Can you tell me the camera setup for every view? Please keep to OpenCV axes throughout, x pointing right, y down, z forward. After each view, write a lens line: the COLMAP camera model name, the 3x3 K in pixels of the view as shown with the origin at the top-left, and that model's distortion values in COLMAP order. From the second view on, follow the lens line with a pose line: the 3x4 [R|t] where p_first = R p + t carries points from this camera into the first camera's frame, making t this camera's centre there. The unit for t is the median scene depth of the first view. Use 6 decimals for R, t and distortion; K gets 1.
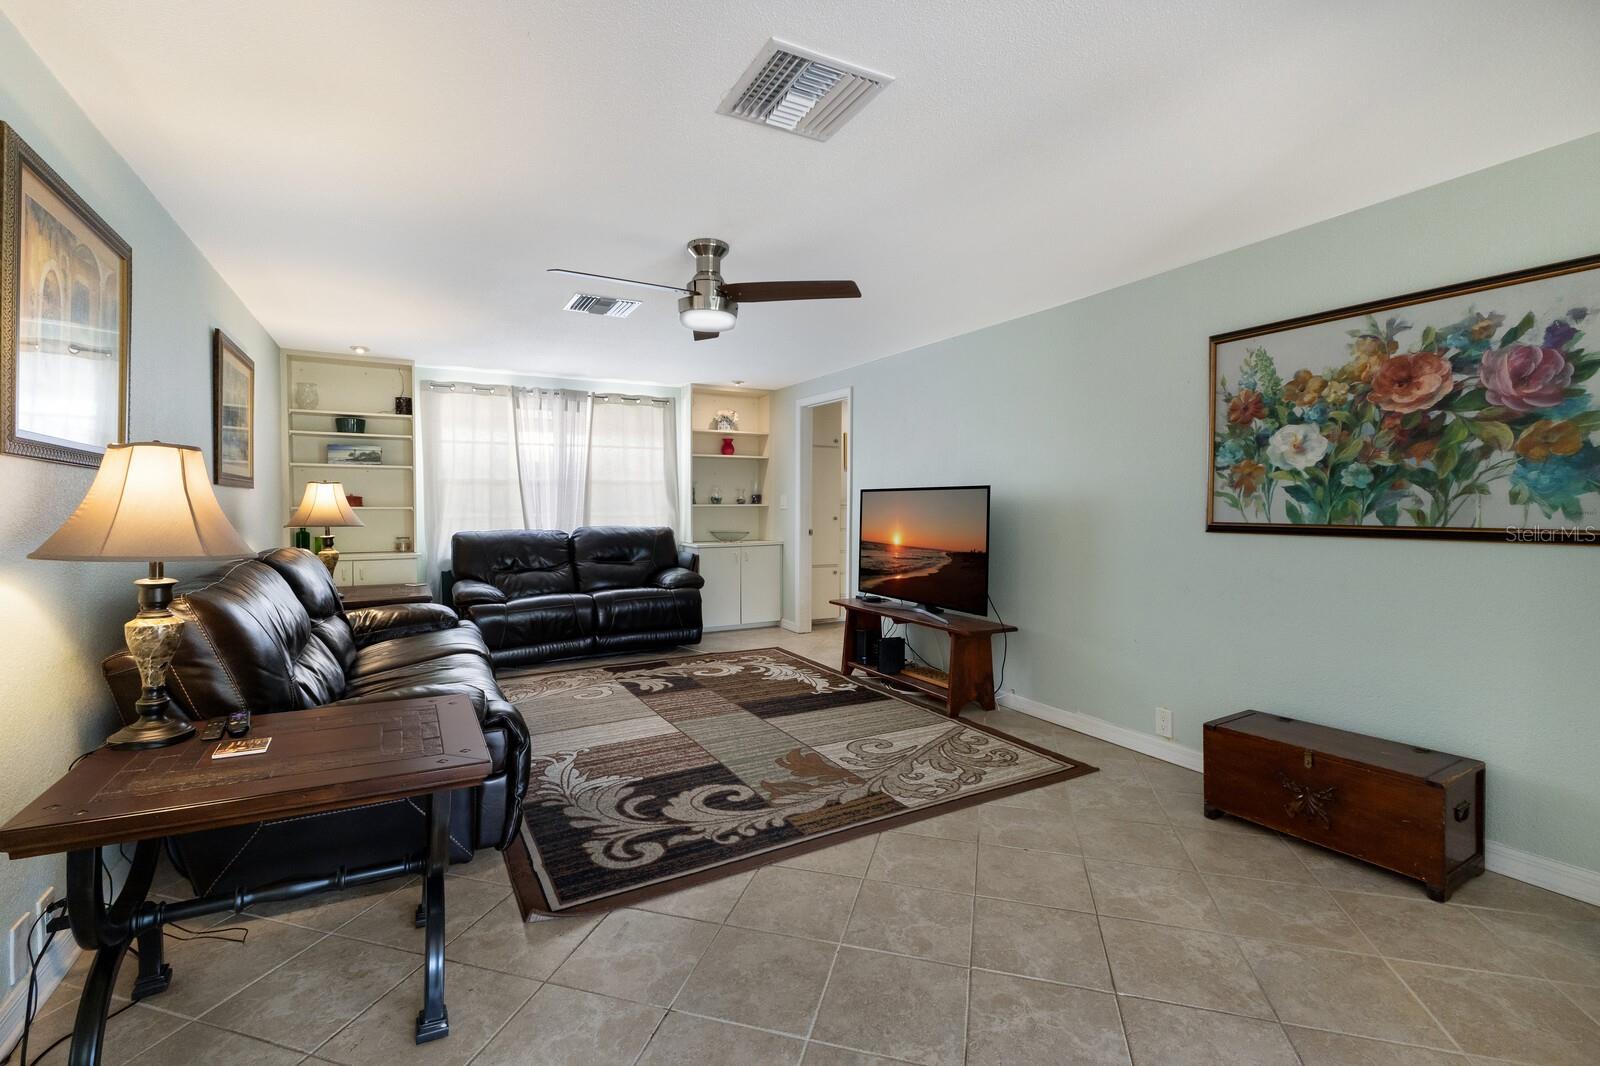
lens RADIAL K [[696.3, 0, 800.0], [0, 696.3, 533.0], [0, 0, 1]] dist [0.025987, -0.008429]
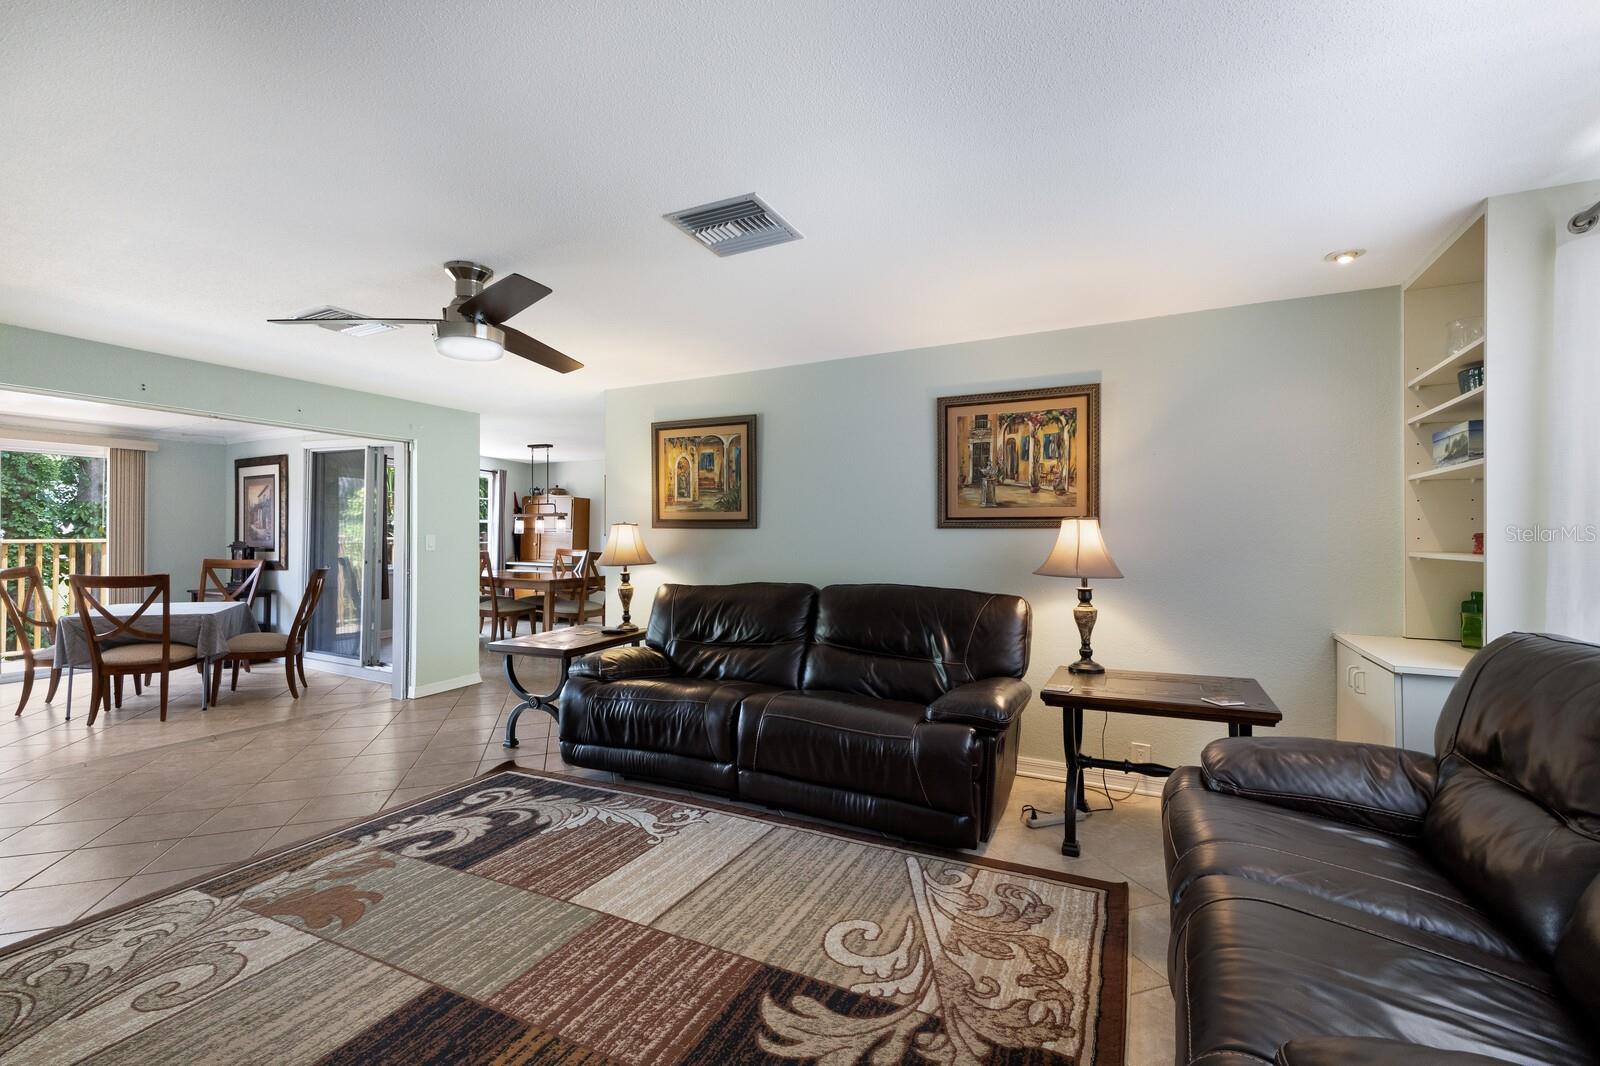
lens RADIAL K [[696.3, 0, 800.0], [0, 696.3, 533.0], [0, 0, 1]] dist [0.025987, -0.008429]
pose [[-0.836591, -0.005816, -0.547797, 0.006486], [-0.020944, 0.999552, 0.021373, -0.085628], [0.547428, 0.029353, -0.836338, 1.946269]]
